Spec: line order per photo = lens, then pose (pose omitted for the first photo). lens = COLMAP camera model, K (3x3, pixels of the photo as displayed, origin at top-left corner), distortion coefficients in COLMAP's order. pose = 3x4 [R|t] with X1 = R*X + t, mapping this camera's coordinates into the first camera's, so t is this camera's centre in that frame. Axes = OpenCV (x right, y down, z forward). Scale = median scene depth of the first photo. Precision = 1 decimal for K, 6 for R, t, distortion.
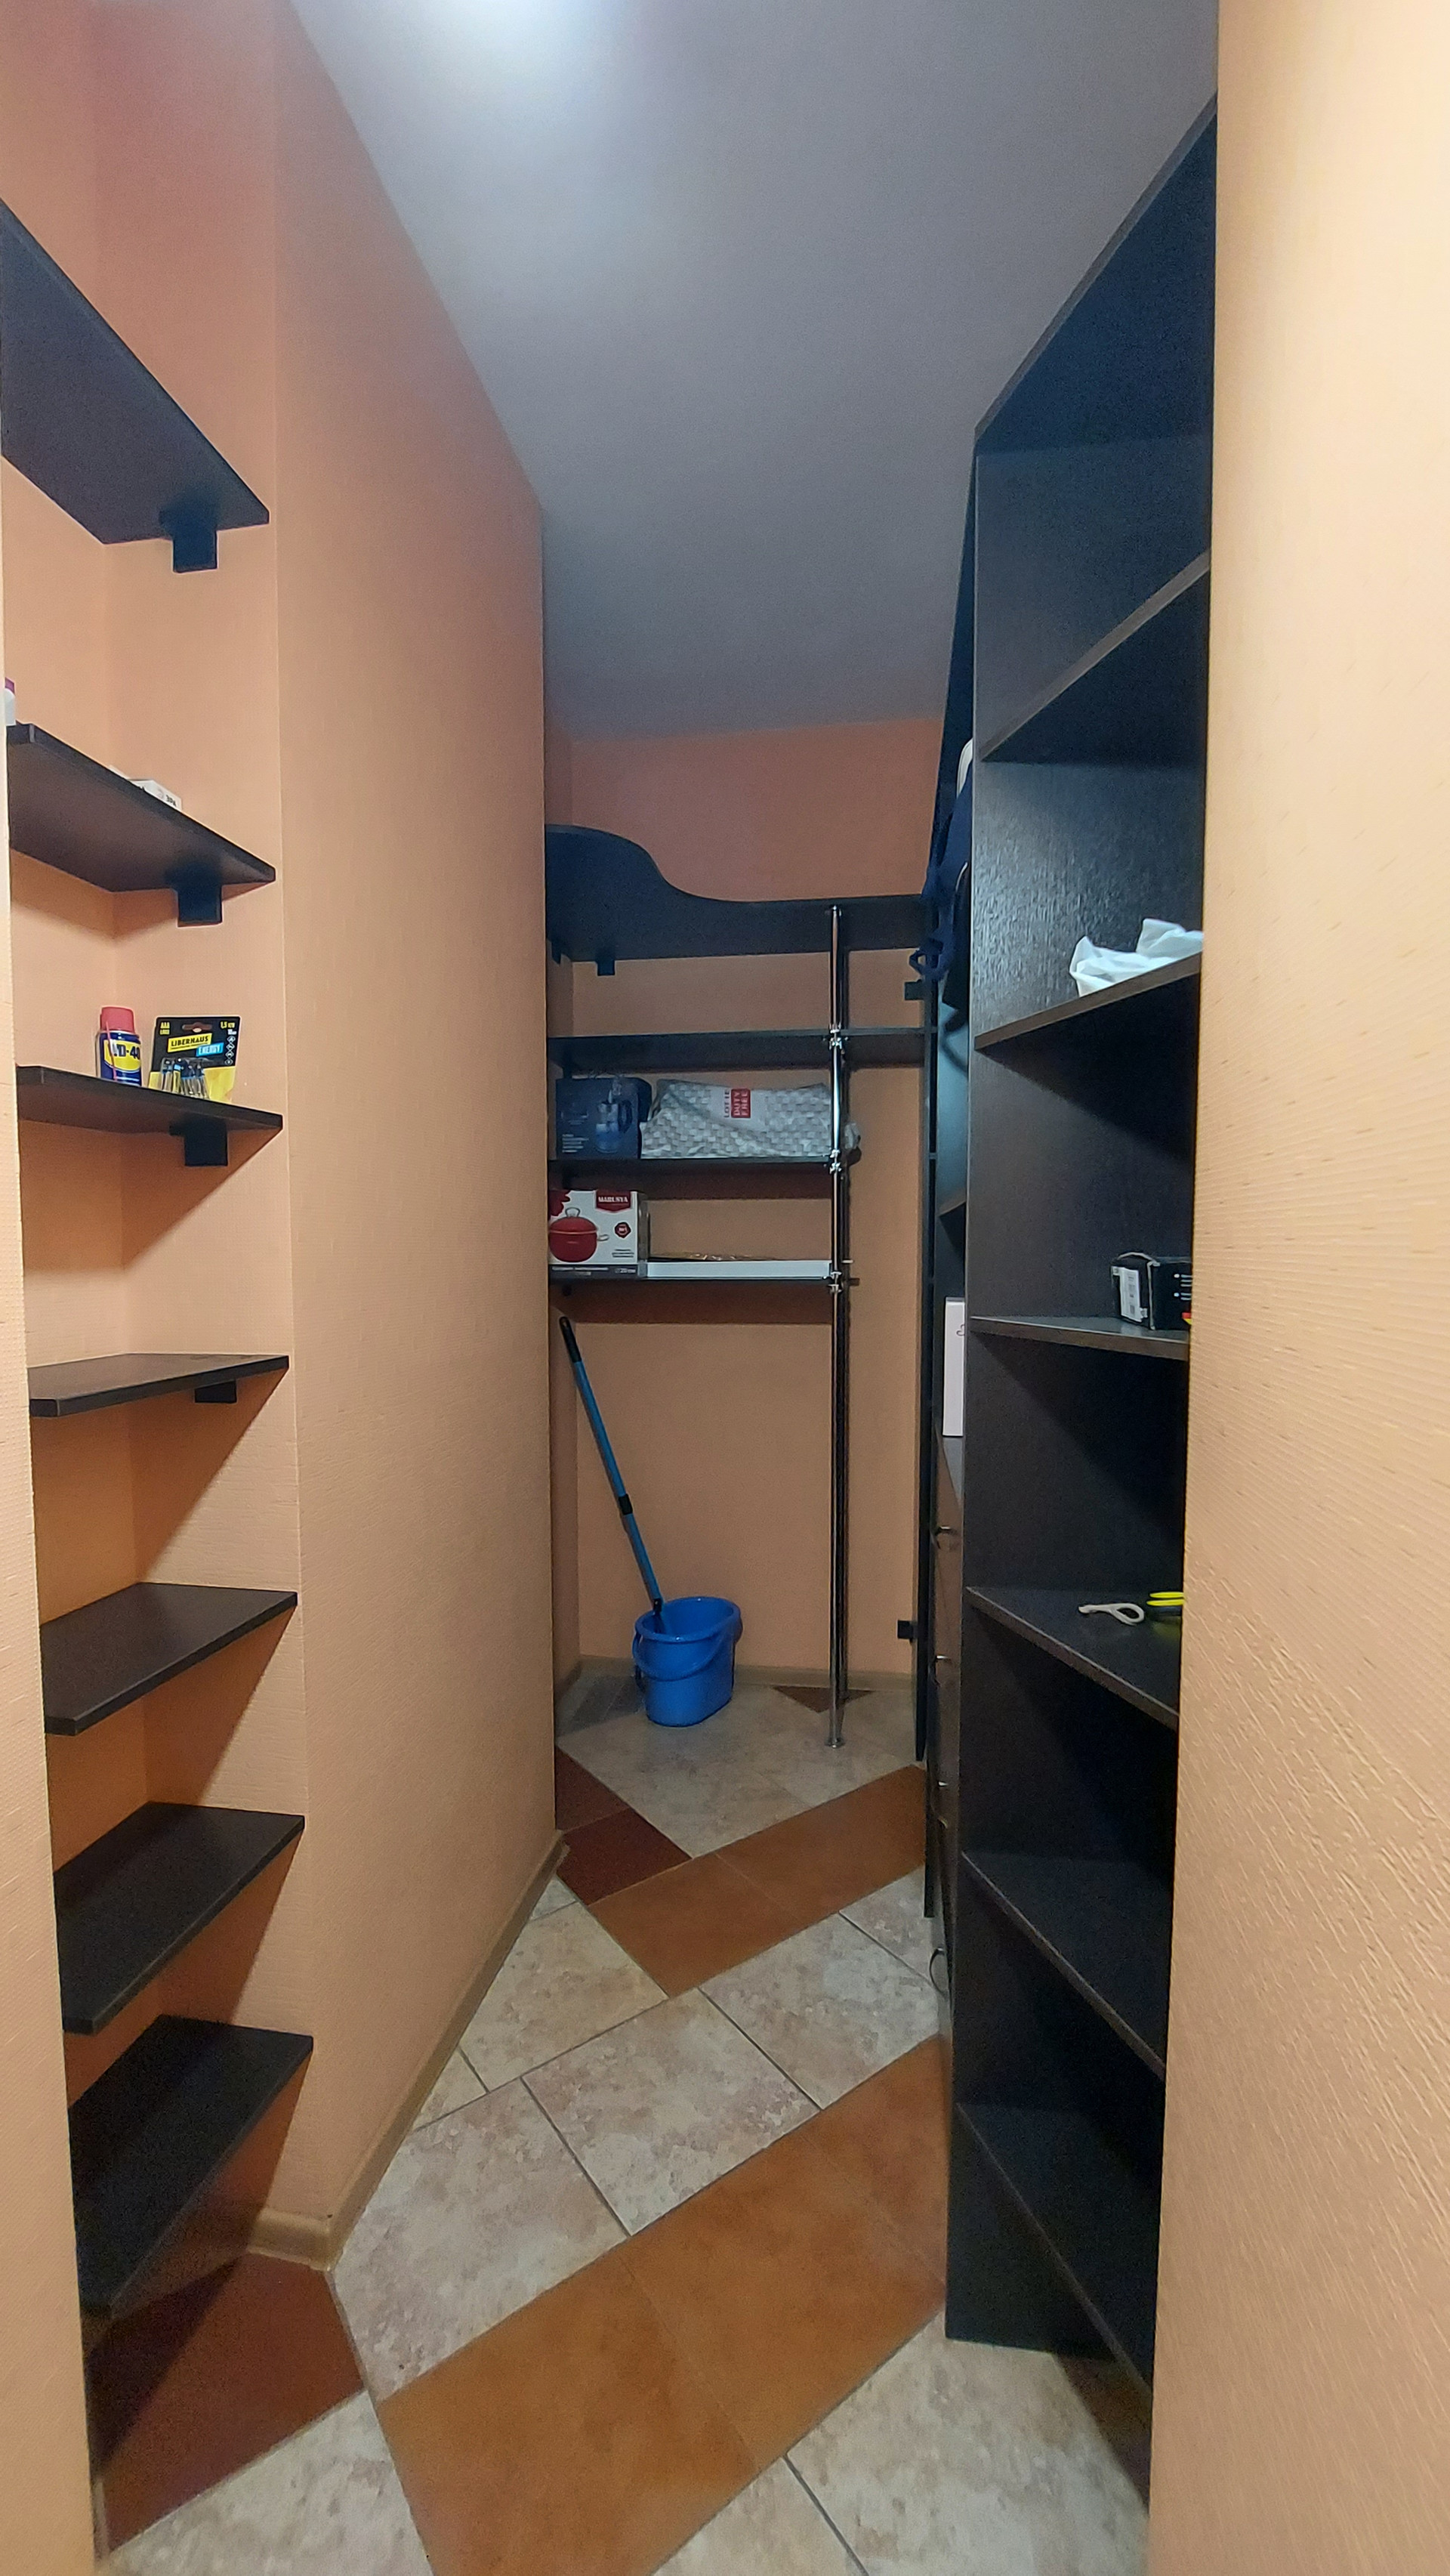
lens RADIAL K [[990.4, 0, 776.2], [0, 990.4, 1298.6], [0, 0, 1]] dist [-0.025173, -0.000694]
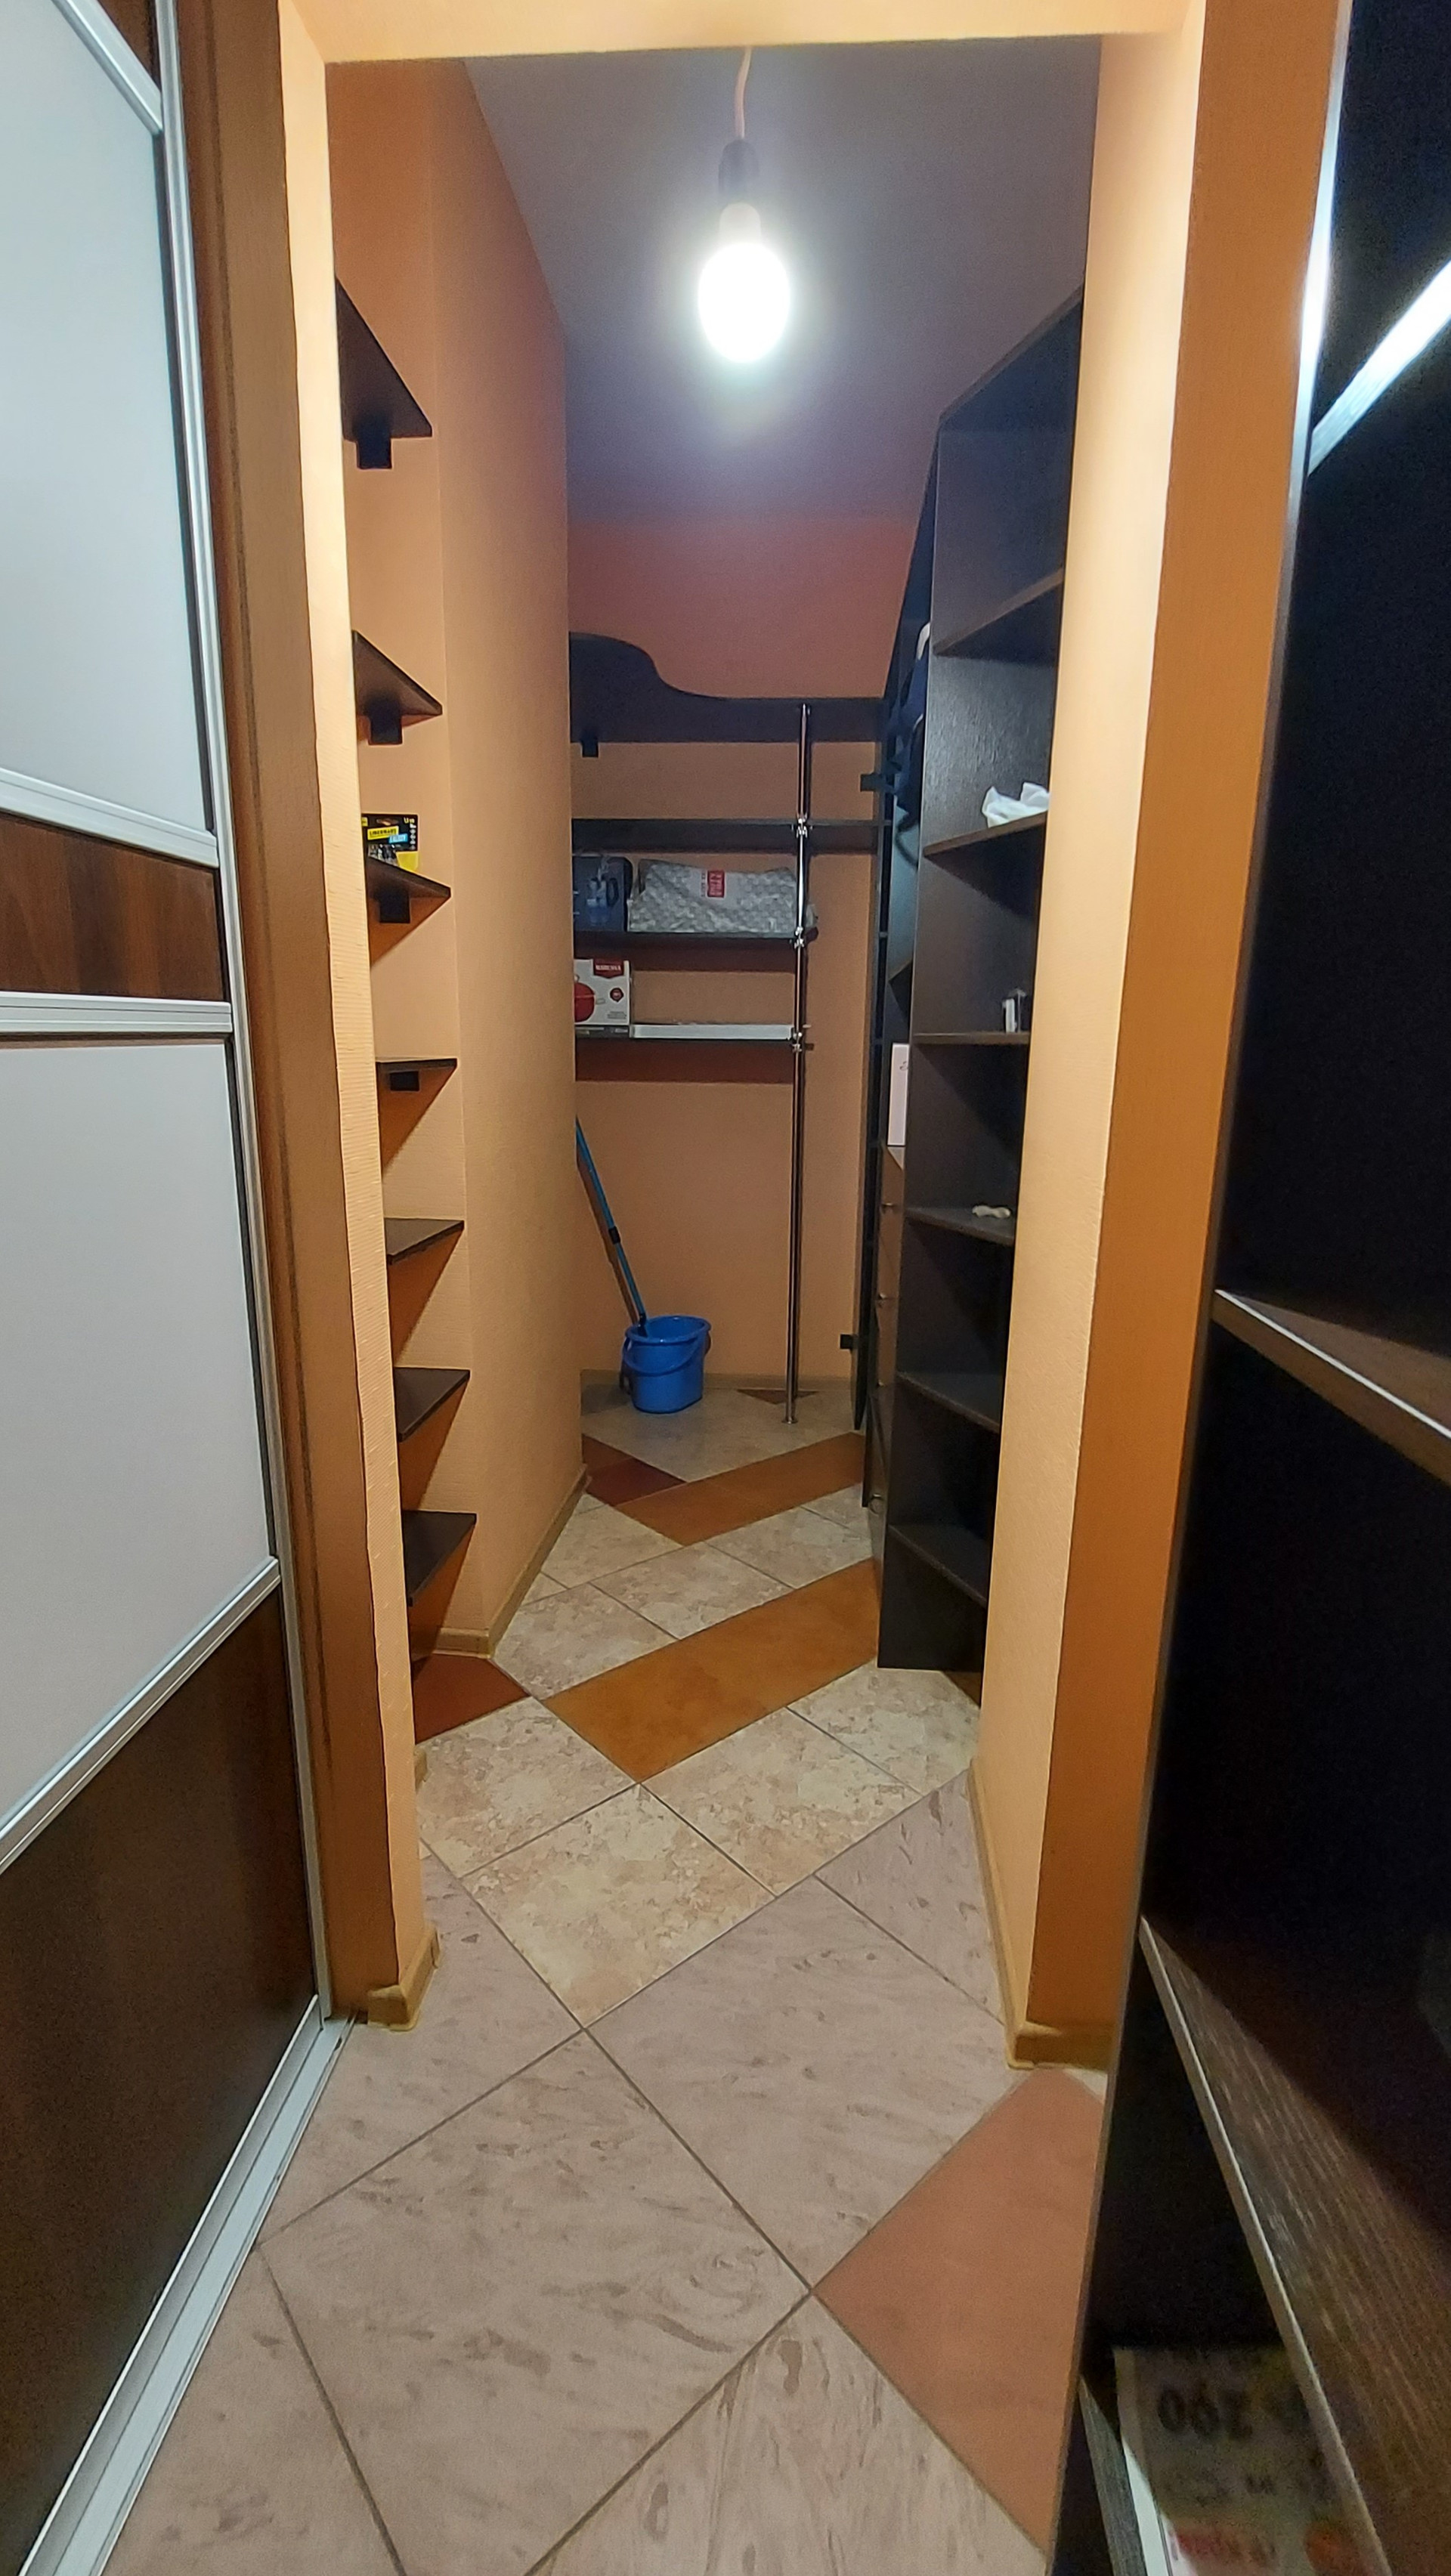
lens RADIAL K [[1088.8, 0, 763.5], [0, 1088.8, 1309.1], [0, 0, 1]] dist [-0.024186, -0.000429]
pose [[0.997638, 0.001424, 0.068677, -0.088892], [-0.013841, 0.983446, 0.180671, 0.077655], [-0.067283, -0.181194, 0.981143, -0.423497]]
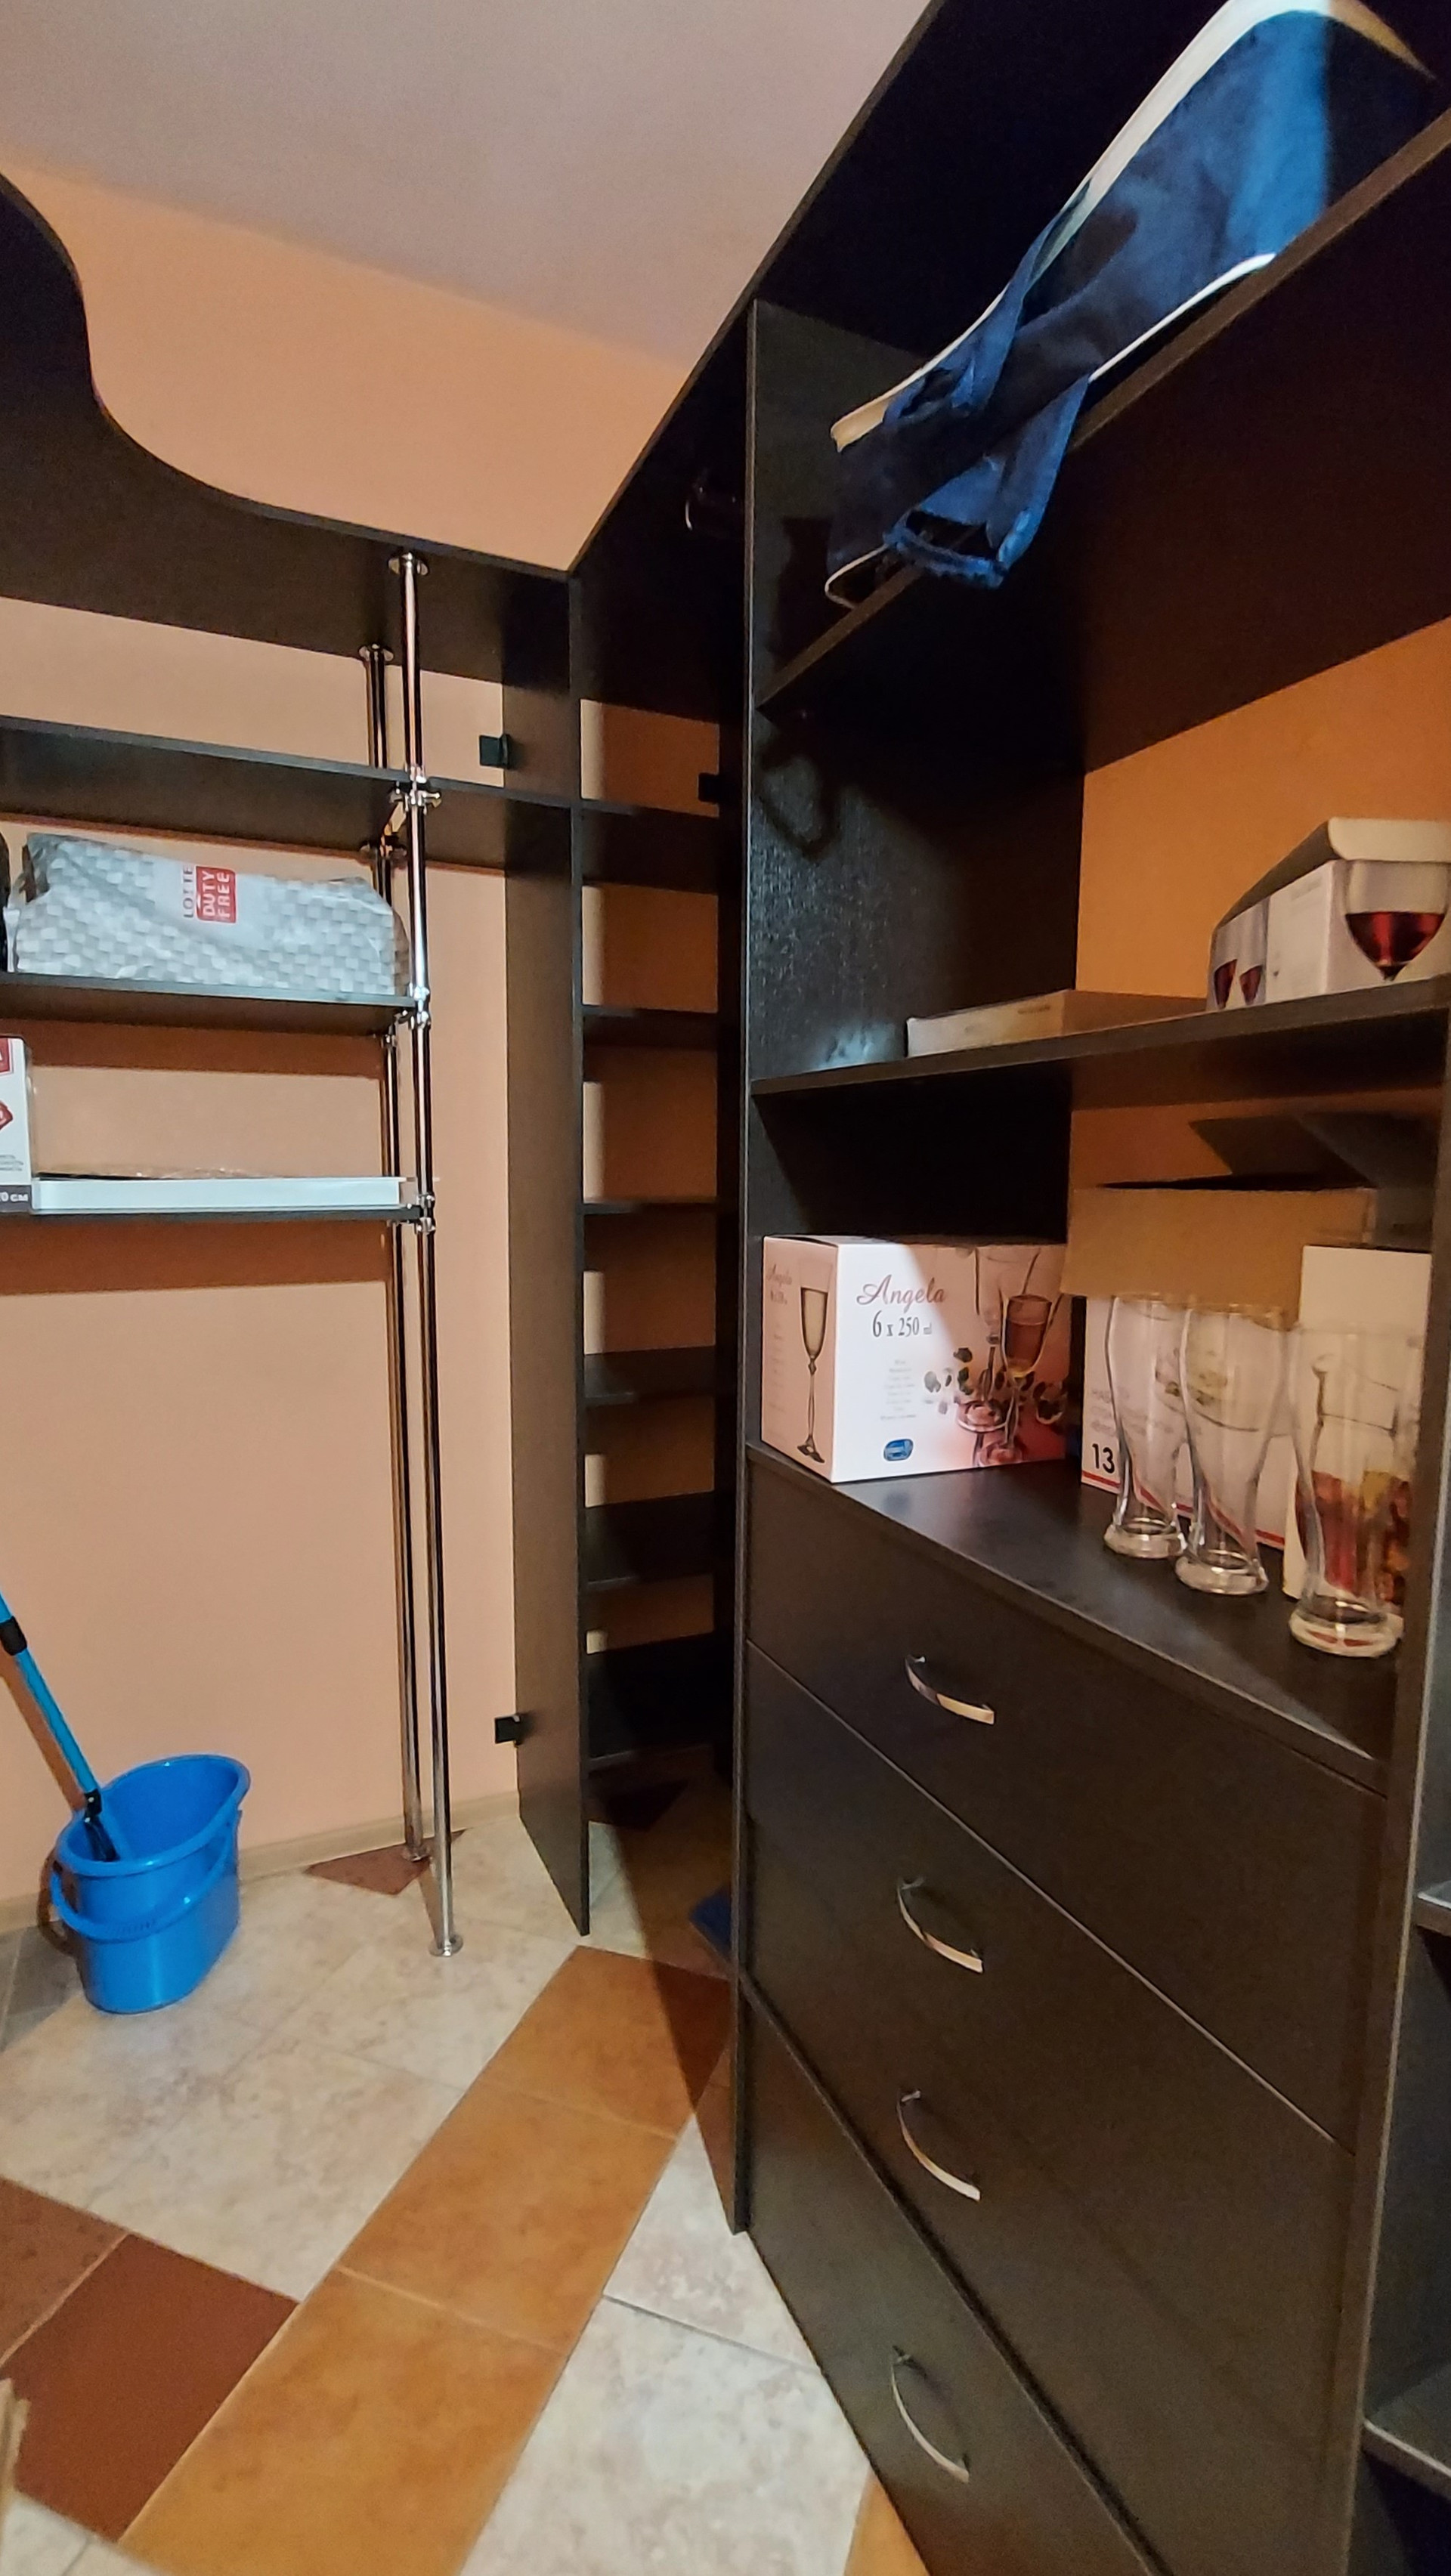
lens RADIAL K [[1088.8, 0, 707.4], [0, 1088.8, 1303.5], [0, 0, 1]] dist [-0.024186, -0.000429]
pose [[0.847325, -0.055477, 0.528169, -0.180704], [0.019140, 0.997073, 0.074024, -0.010964], [-0.530730, -0.052614, 0.845906, 0.442519]]
